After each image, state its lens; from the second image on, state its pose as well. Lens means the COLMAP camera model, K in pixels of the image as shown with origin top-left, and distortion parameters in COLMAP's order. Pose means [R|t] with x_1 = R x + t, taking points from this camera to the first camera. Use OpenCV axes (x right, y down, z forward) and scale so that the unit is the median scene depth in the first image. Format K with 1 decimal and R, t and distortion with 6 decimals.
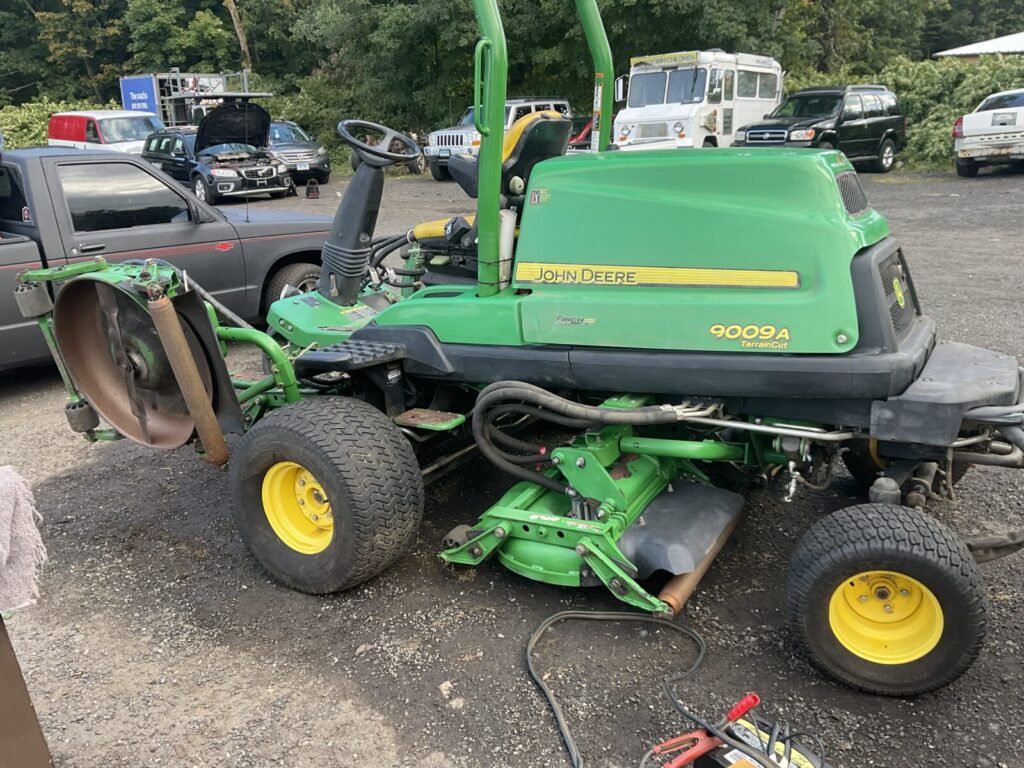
lens RADIAL K [[857.2, 0, 513.7], [0, 857.2, 386.5], [0, 0, 1]] dist [0.001159, -0.005843]
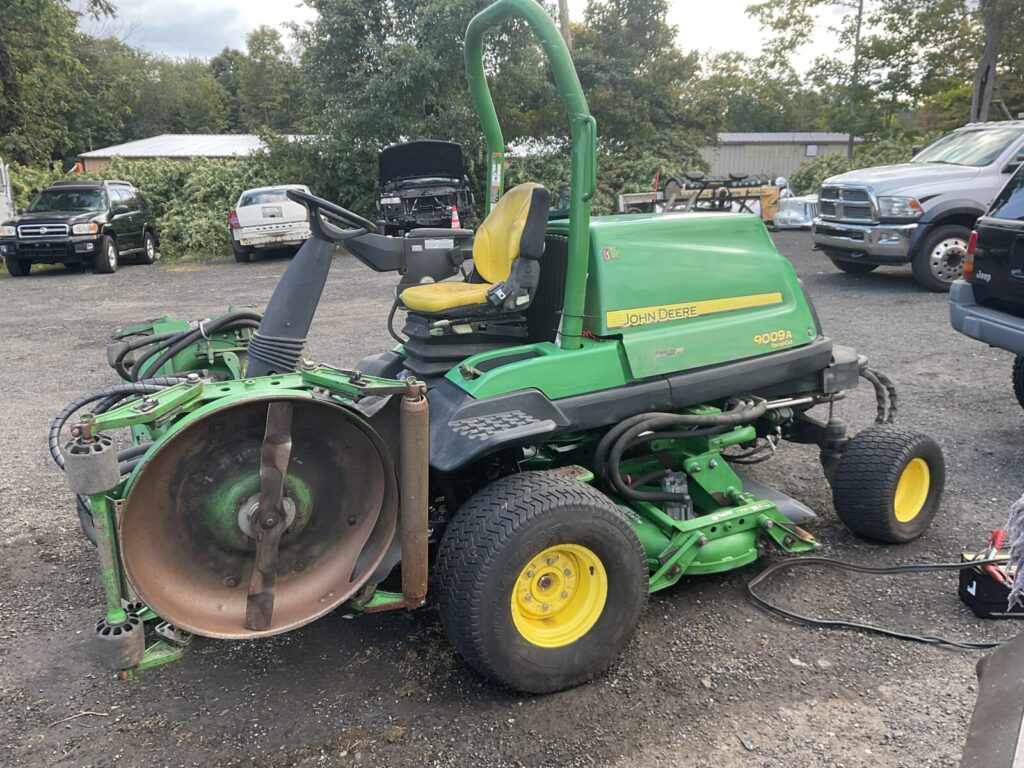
lens RADIAL K [[849.8, 0, 512.0], [0, 849.8, 384.0], [0, 0, 1]] dist [0.064448, -0.122656]
pose [[0.583130, -0.160343, 0.796398, -0.174040], [0.248253, 0.968605, 0.013241, -0.017990], [-0.773518, 0.189987, 0.604628, 0.080325]]
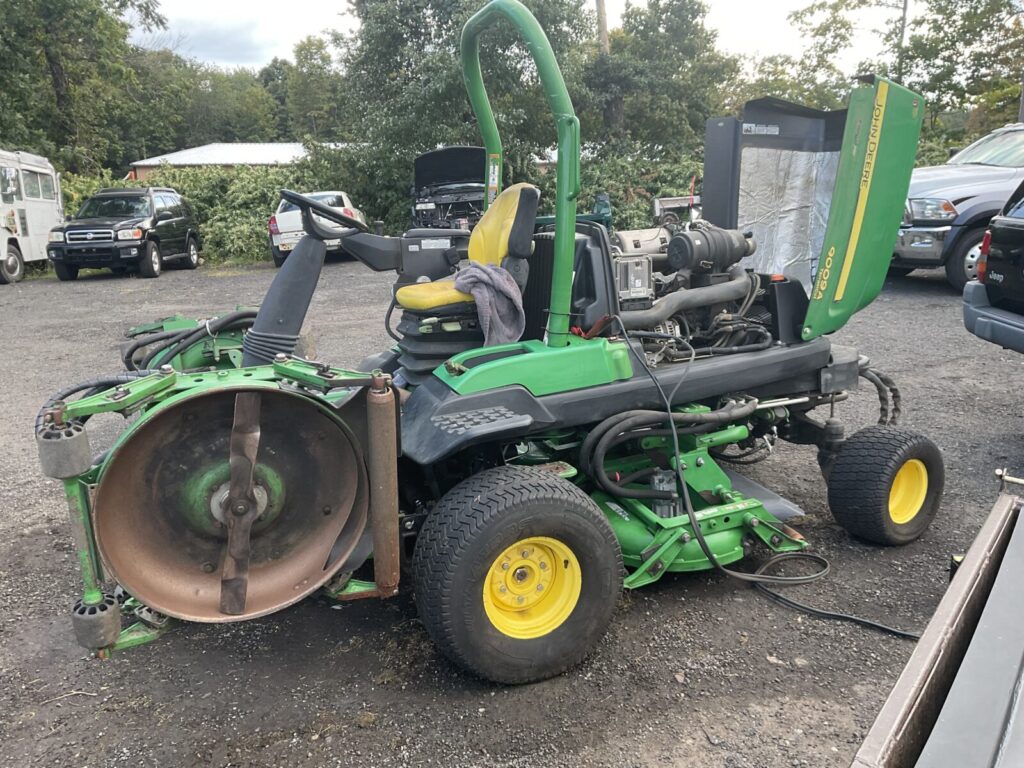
lens RADIAL K [[848.4, 0, 512.0], [0, 848.4, 384.0], [0, 0, 1]] dist [0.067130, -0.128045]
pose [[0.624075, -0.151379, 0.766561, -0.168274], [0.242263, 0.970194, -0.005639, -0.012733], [-0.742859, 0.189228, 0.642147, 0.069109]]
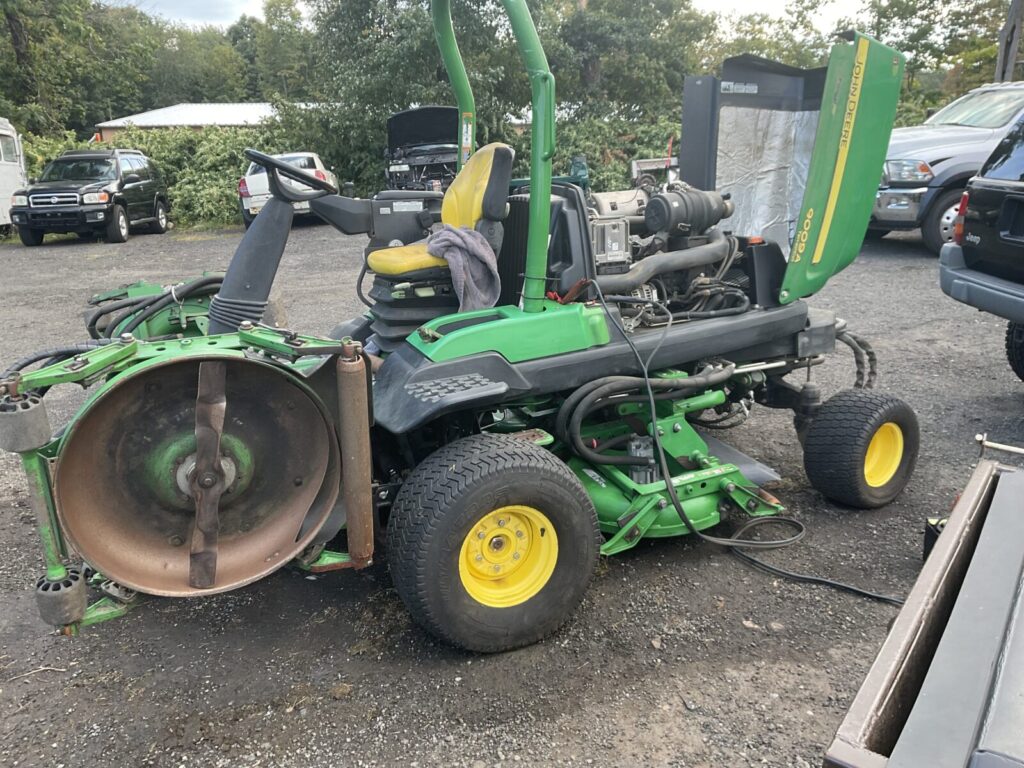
lens RADIAL K [[849.8, 0, 512.0], [0, 849.8, 384.0], [0, 0, 1]] dist [0.064448, -0.122656]
pose [[0.602560, -0.187881, 0.775643, -0.165490], [0.248819, 0.967678, 0.041102, -0.012987], [-0.758295, 0.168228, 0.629832, 0.070571]]
